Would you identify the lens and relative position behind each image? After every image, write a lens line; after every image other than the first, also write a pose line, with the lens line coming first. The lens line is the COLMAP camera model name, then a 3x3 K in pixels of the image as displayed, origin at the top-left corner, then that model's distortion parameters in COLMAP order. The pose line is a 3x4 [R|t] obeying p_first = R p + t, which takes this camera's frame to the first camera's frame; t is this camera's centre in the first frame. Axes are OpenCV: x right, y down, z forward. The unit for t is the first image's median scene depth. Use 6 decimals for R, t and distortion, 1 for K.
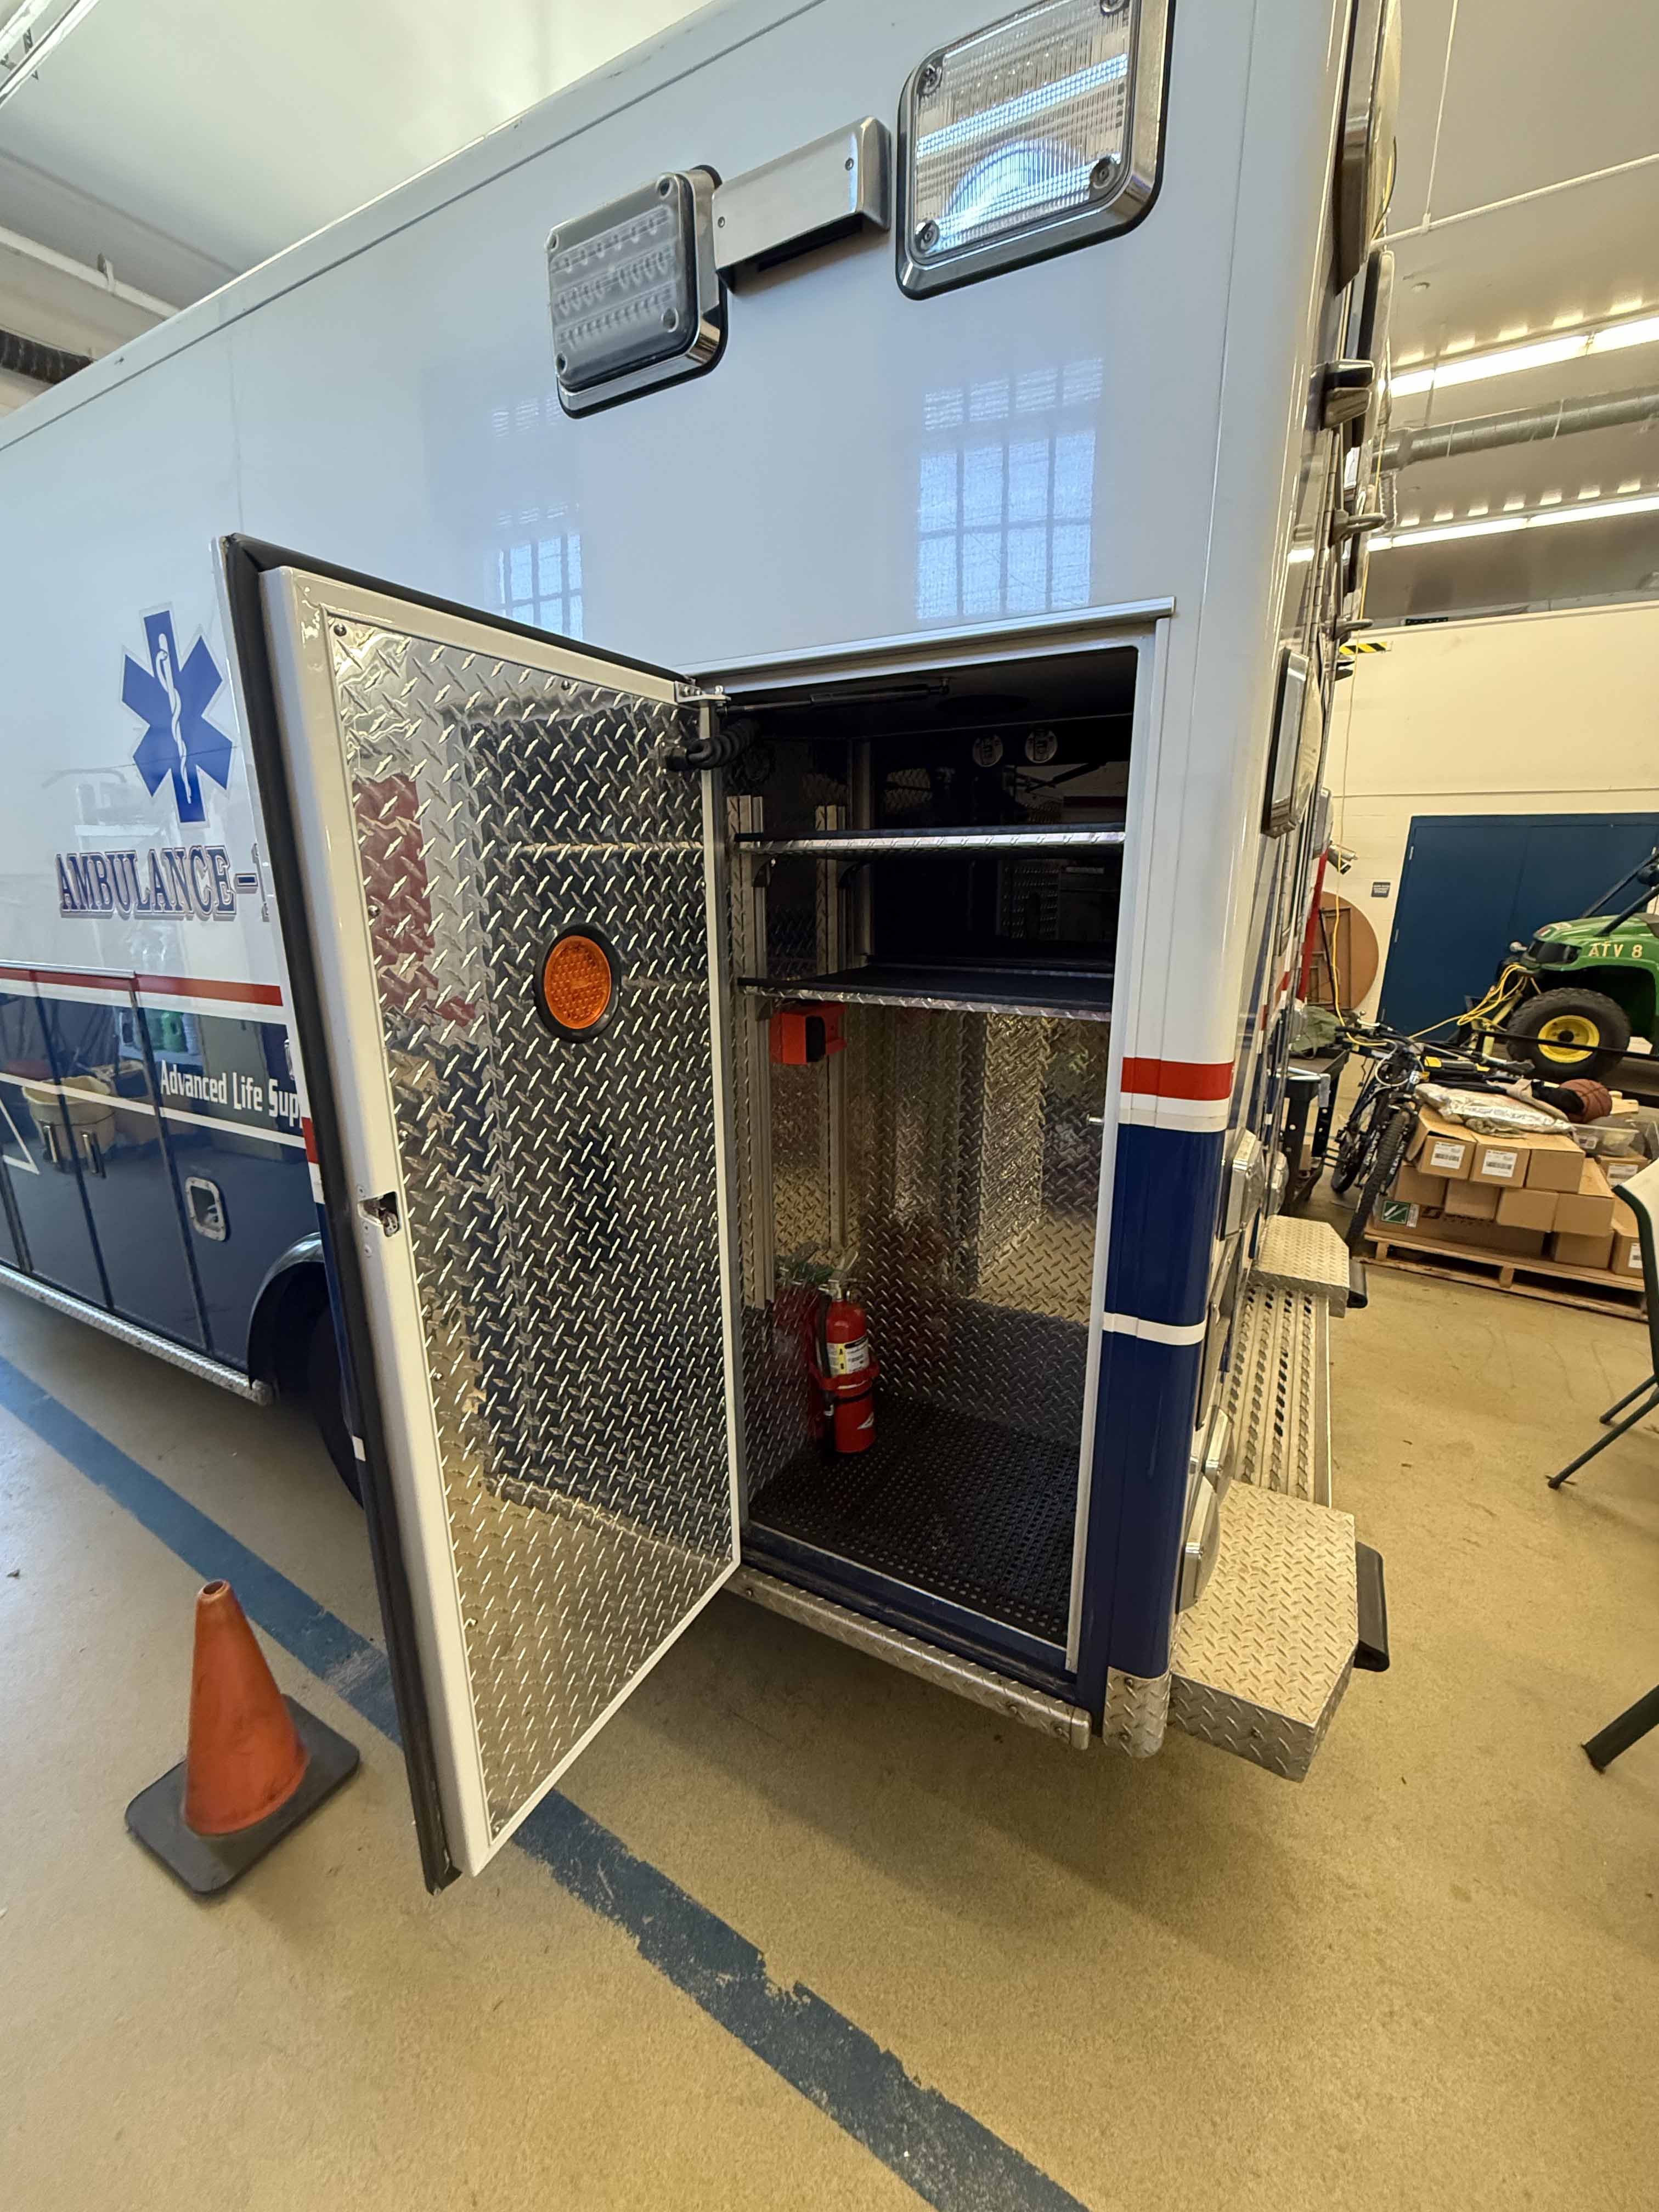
lens RADIAL K [[887.1, 0, 817.0], [0, 887.1, 1122.9], [0, 0, 1]] dist [-0.002637, 0.000112]
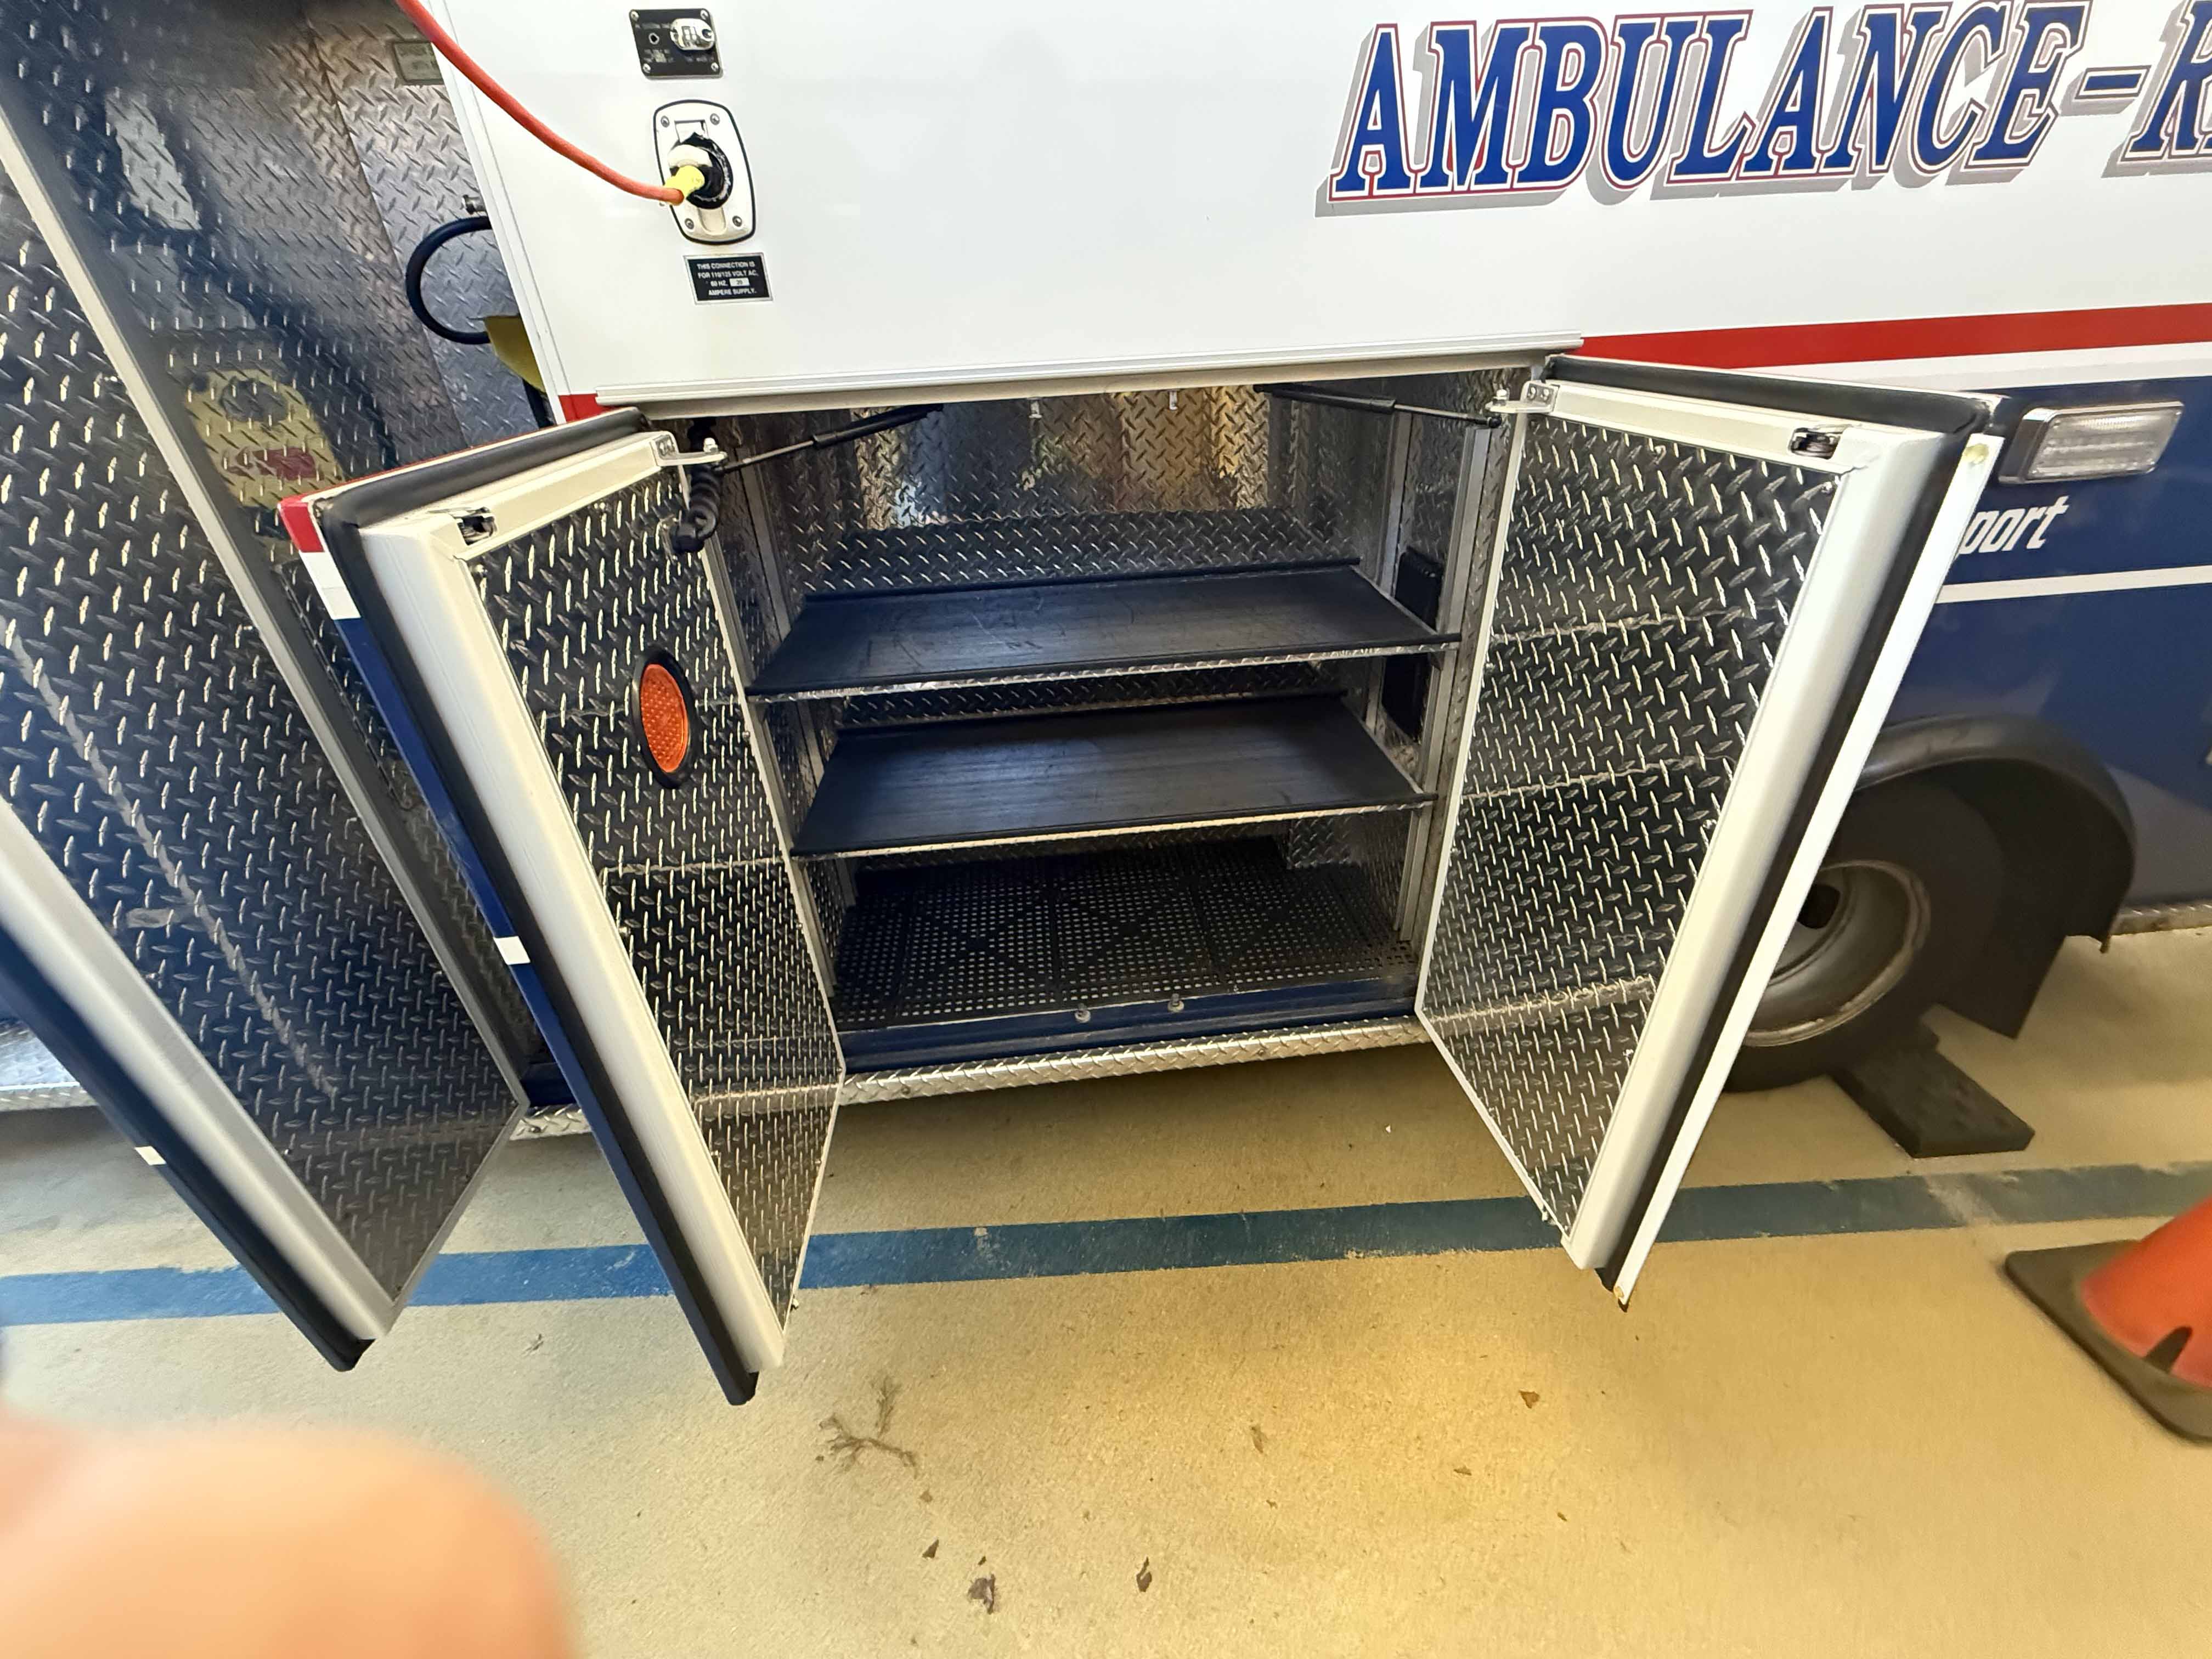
lens RADIAL K [[887.1, 0, 1107.1], [0, 887.1, 843.9], [0, 0, 1]] dist [-0.002637, 0.000112]
pose [[0.825245, -0.318960, 0.466084, -1.463311], [0.181359, 0.931212, 0.316154, -0.112640], [-0.534864, -0.176376, 0.826325, 0.745057]]
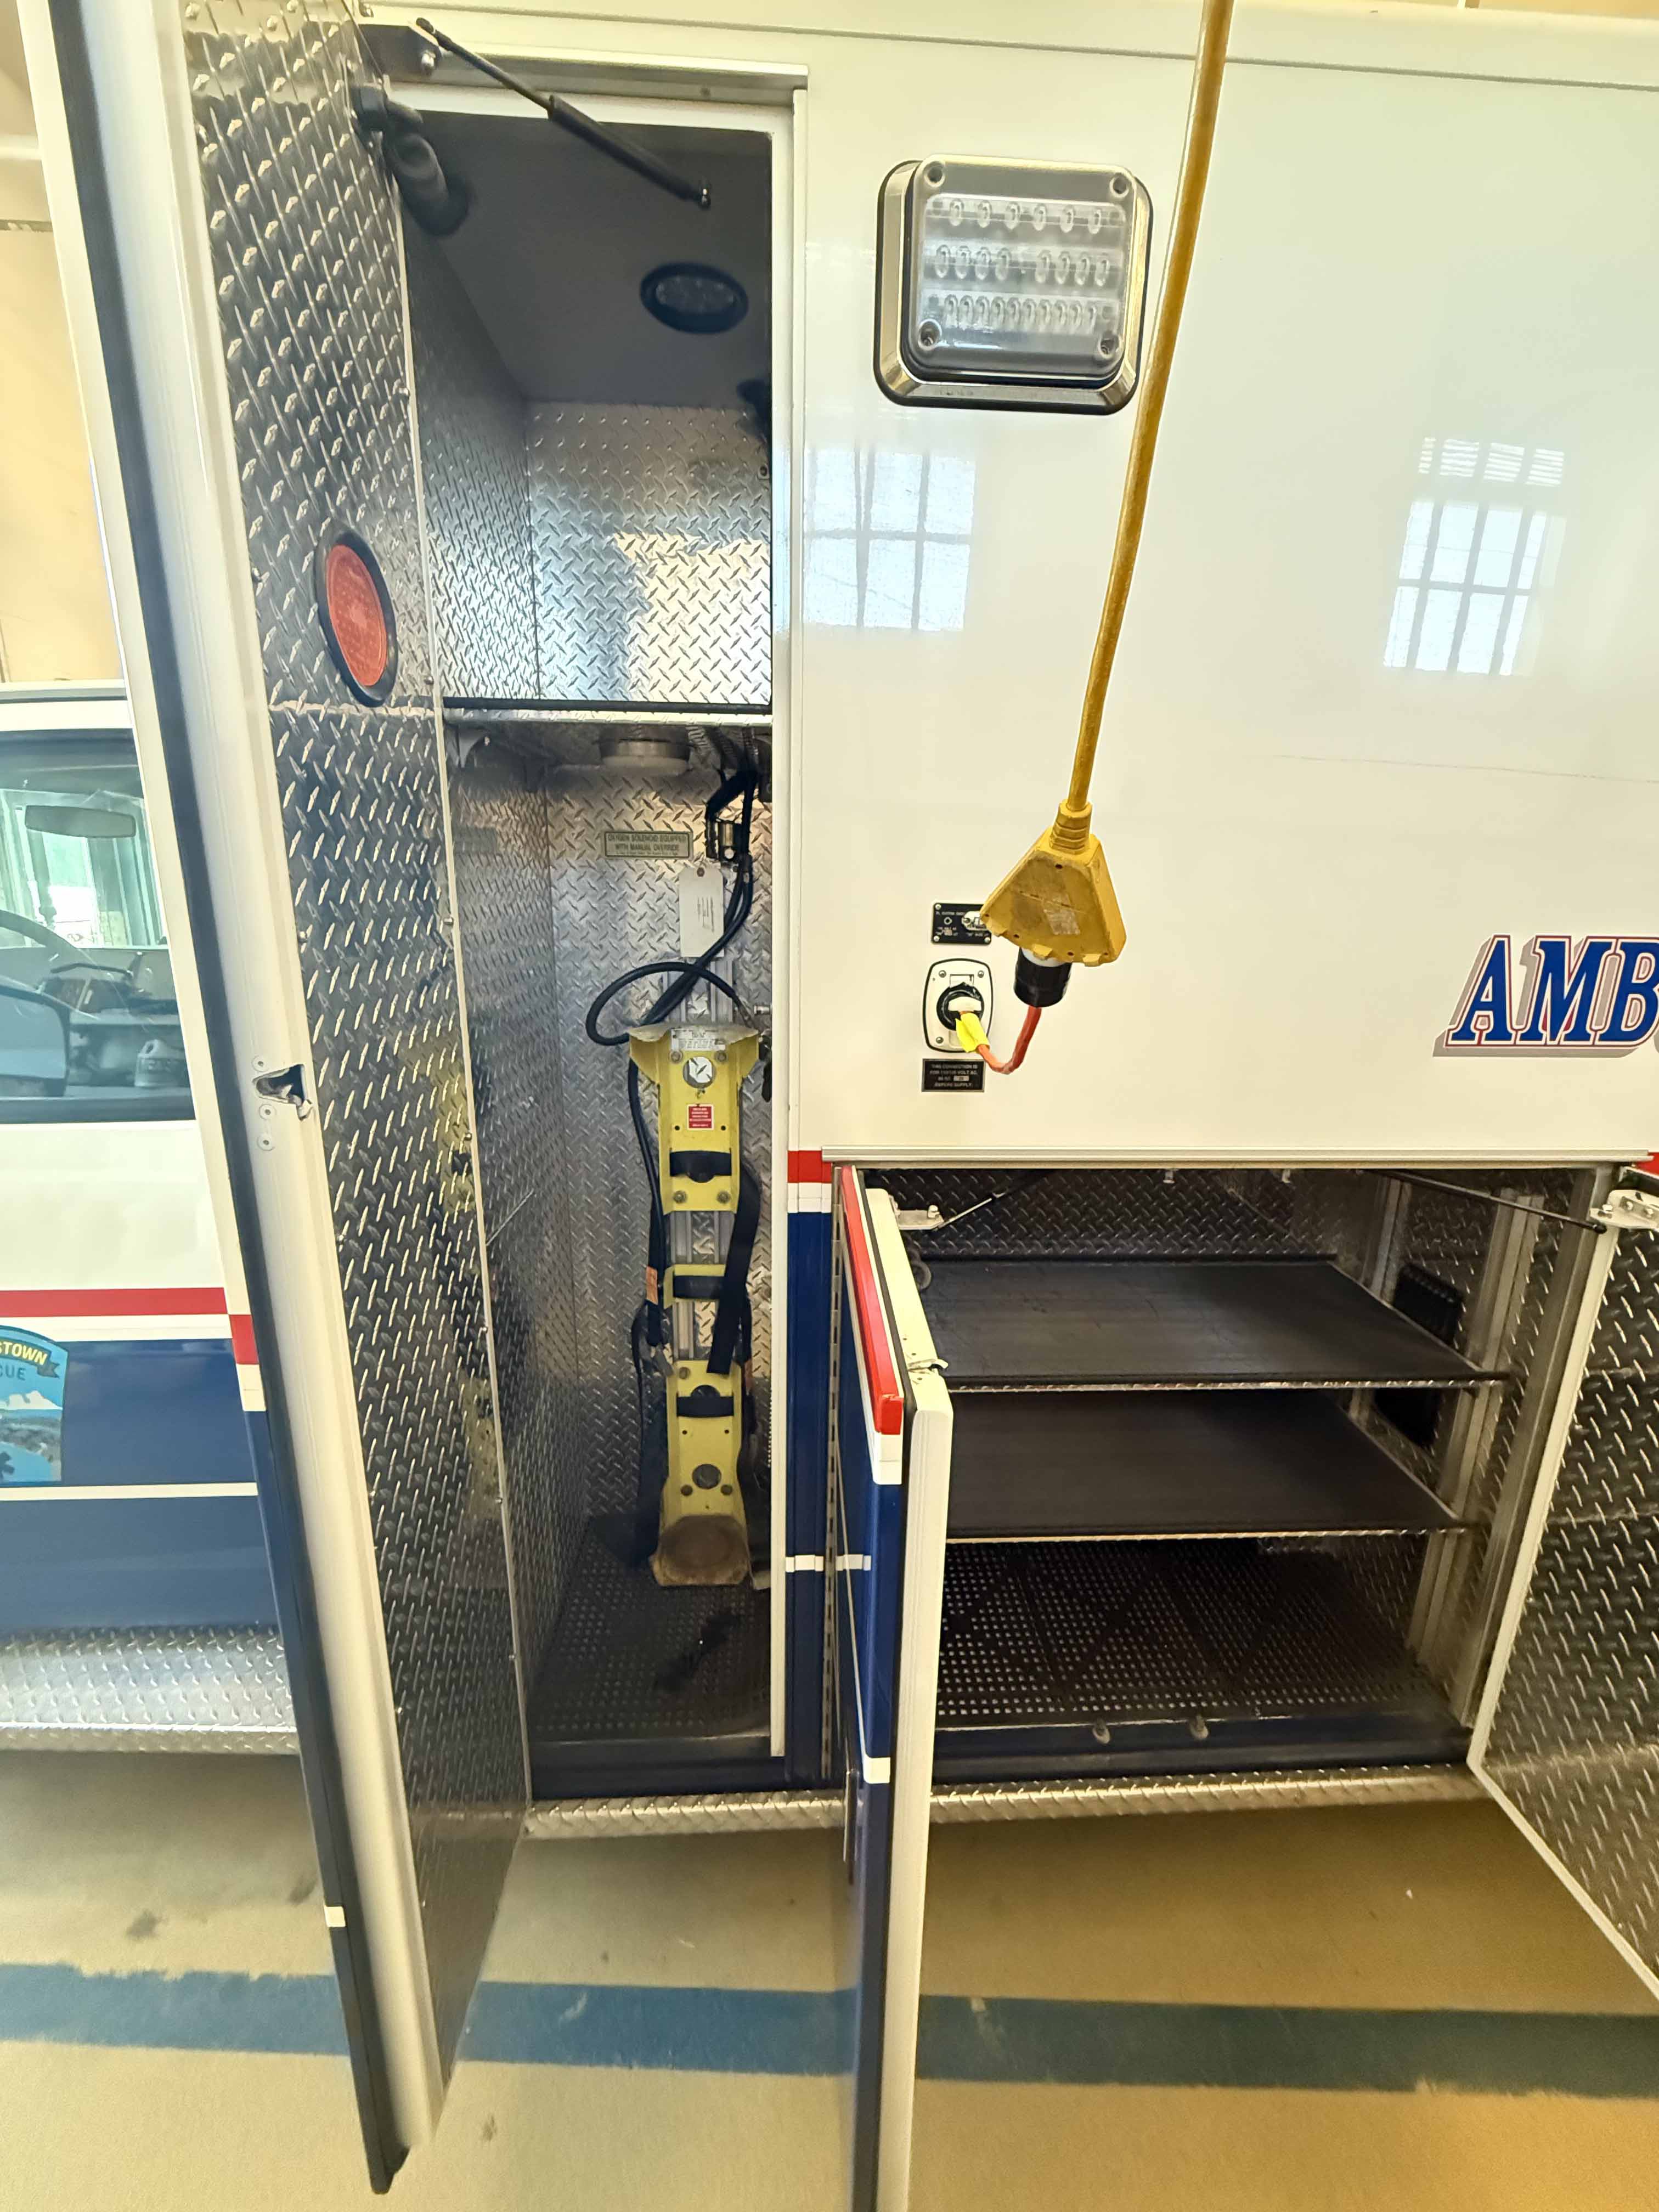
lens RADIAL K [[887.1, 0, 821.8], [0, 887.1, 1116.8], [0, 0, 1]] dist [-0.002637, 0.000112]
pose [[0.851254, -0.109472, 0.513207, -1.694283], [0.108608, 0.993576, 0.031791, -0.292855], [-0.513391, 0.028676, 0.857676, 0.860458]]
